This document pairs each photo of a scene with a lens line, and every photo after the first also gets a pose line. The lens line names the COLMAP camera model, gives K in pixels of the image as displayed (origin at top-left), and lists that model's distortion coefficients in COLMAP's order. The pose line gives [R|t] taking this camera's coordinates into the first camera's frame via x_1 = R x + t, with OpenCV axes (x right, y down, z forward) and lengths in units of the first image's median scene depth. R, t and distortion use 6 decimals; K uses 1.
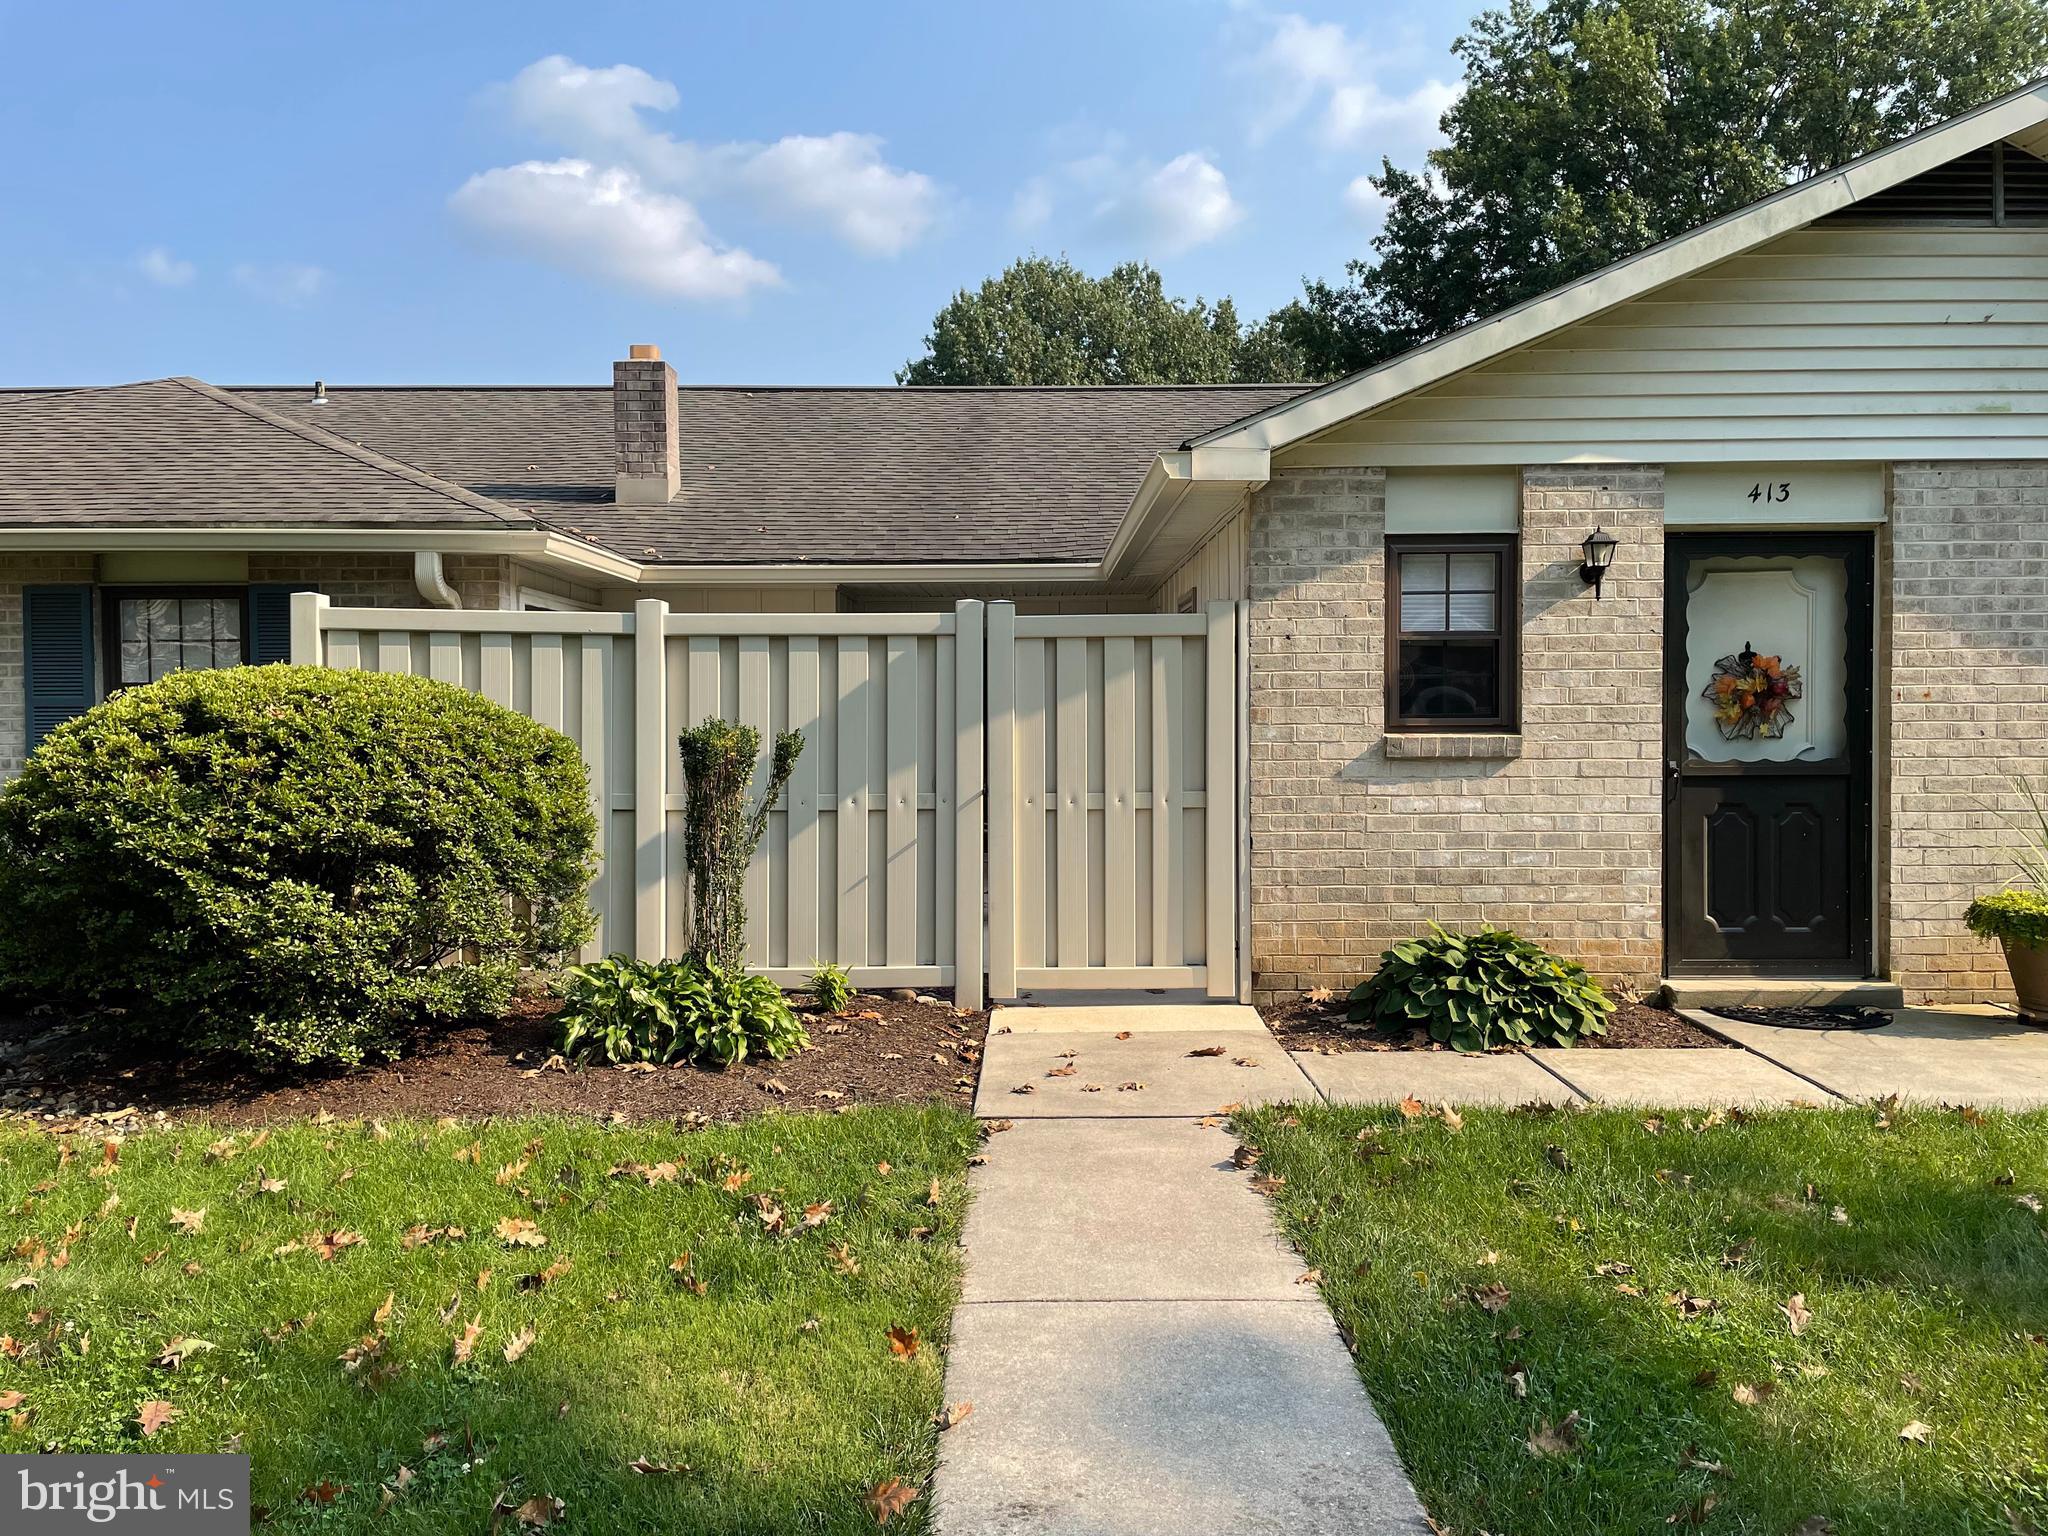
lens RADIAL K [[1551.6, 0, 1024.7], [0, 1551.6, 753.0], [0, 0, 1]] dist [0.120442, -0.160244]
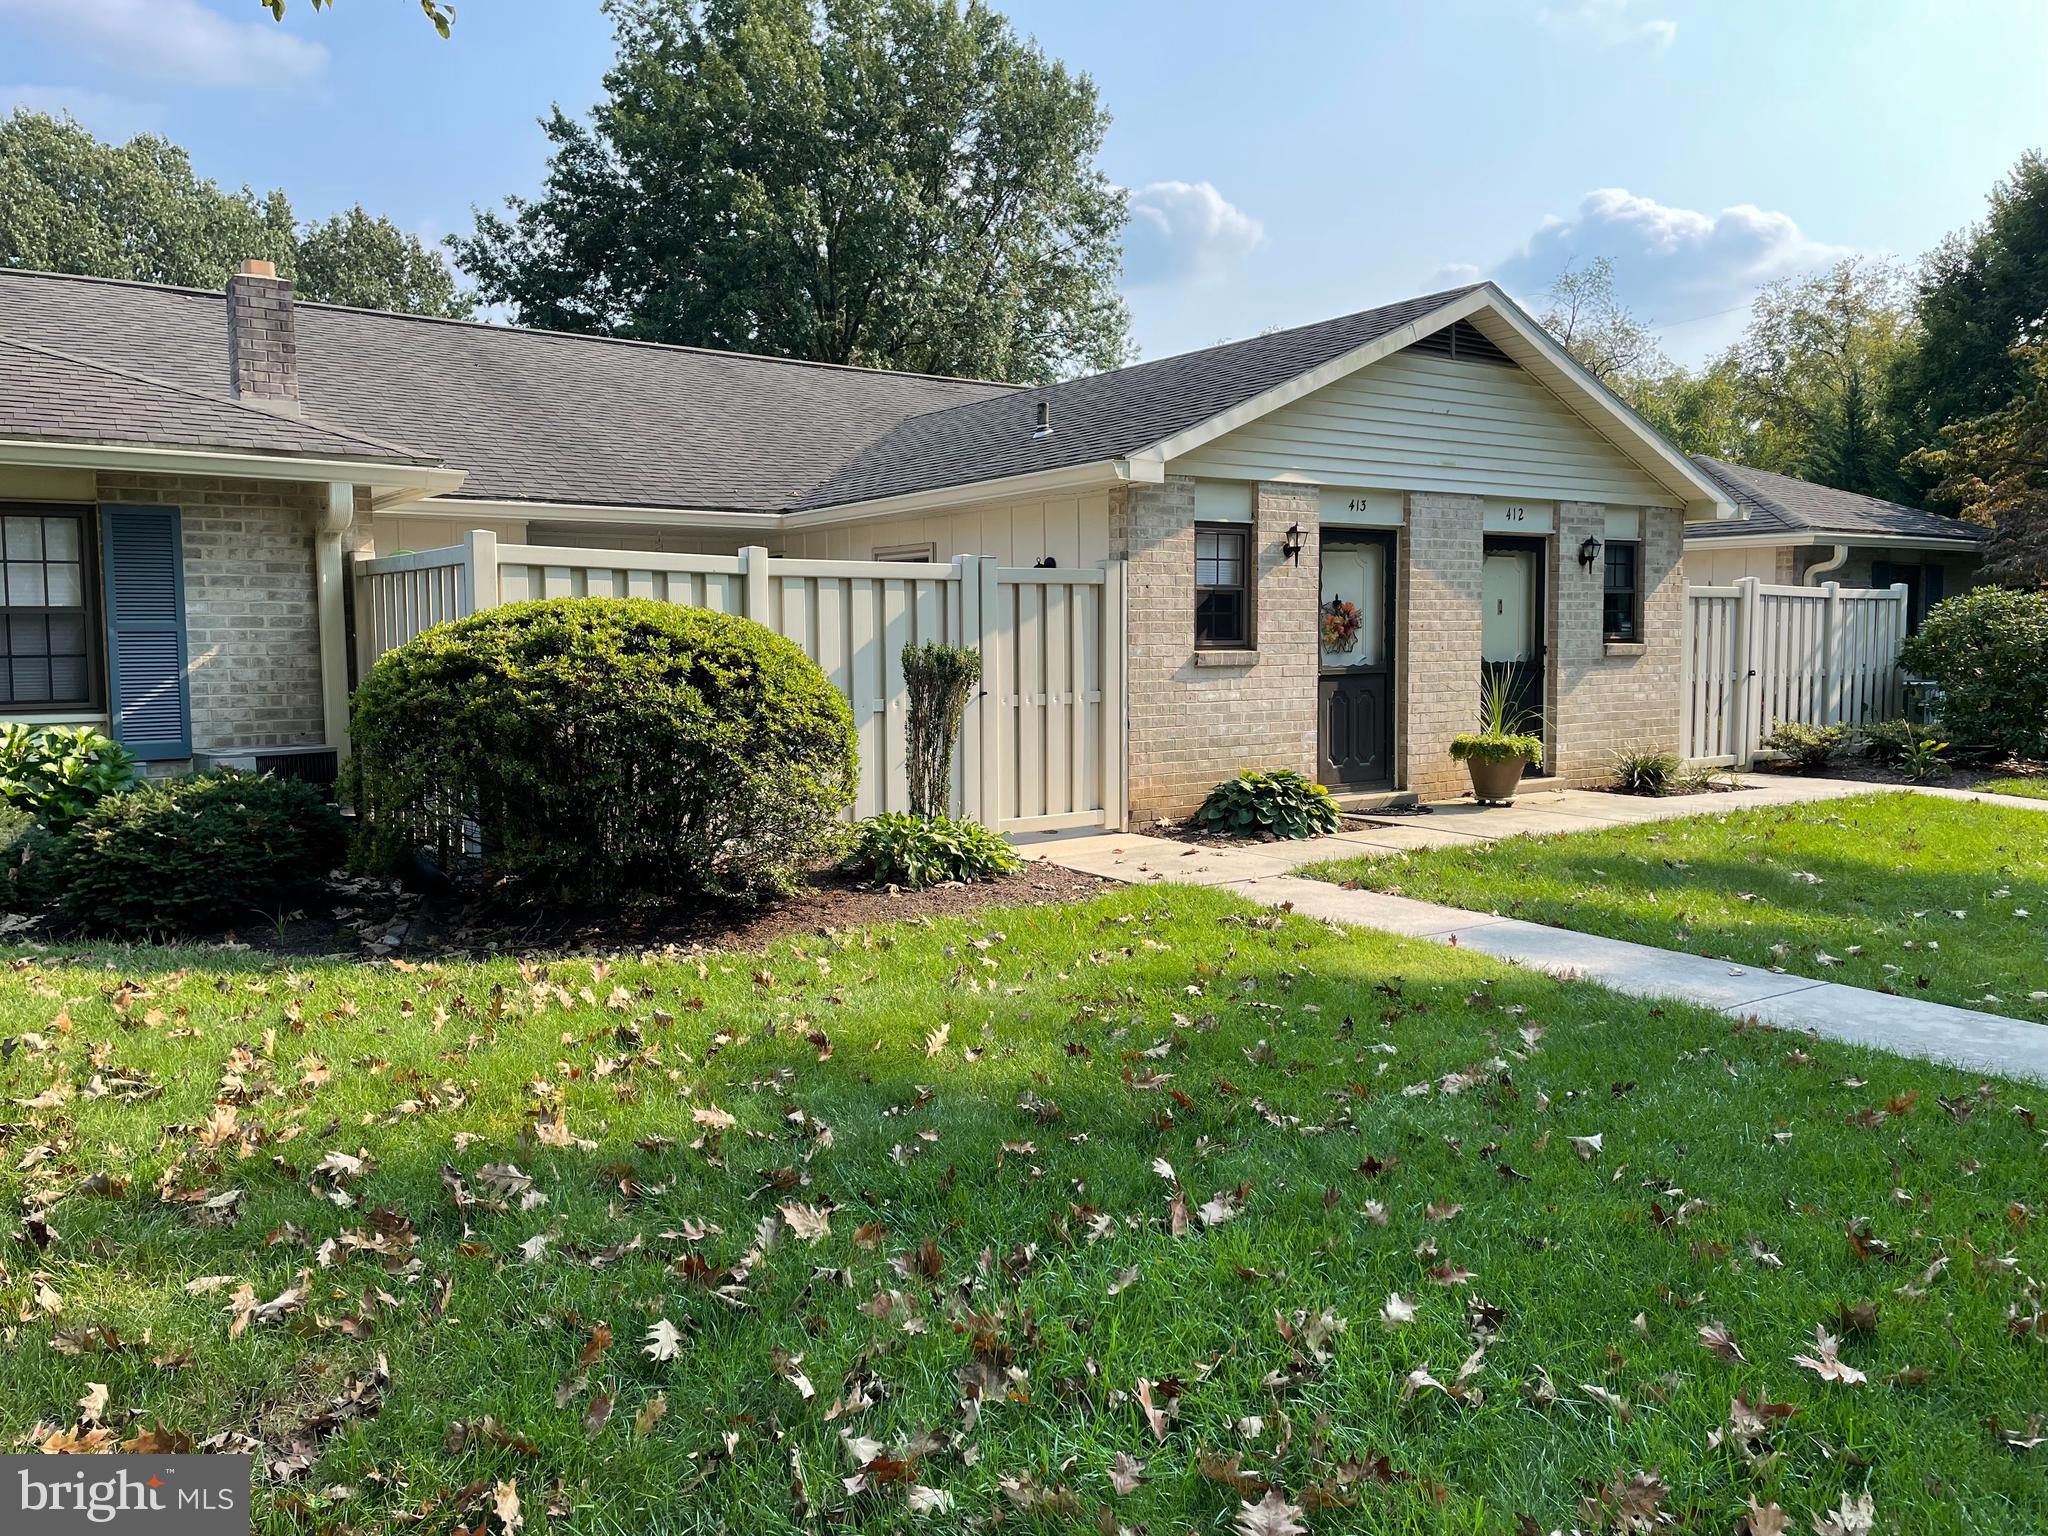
lens RADIAL K [[1551.6, 0, 1024.7], [0, 1551.6, 753.0], [0, 0, 1]] dist [0.120442, -0.160244]
pose [[0.807161, -0.044693, 0.588637, -0.809876], [0.019685, 0.998613, 0.048827, 0.010377], [-0.590003, -0.027824, 0.806922, -0.141617]]
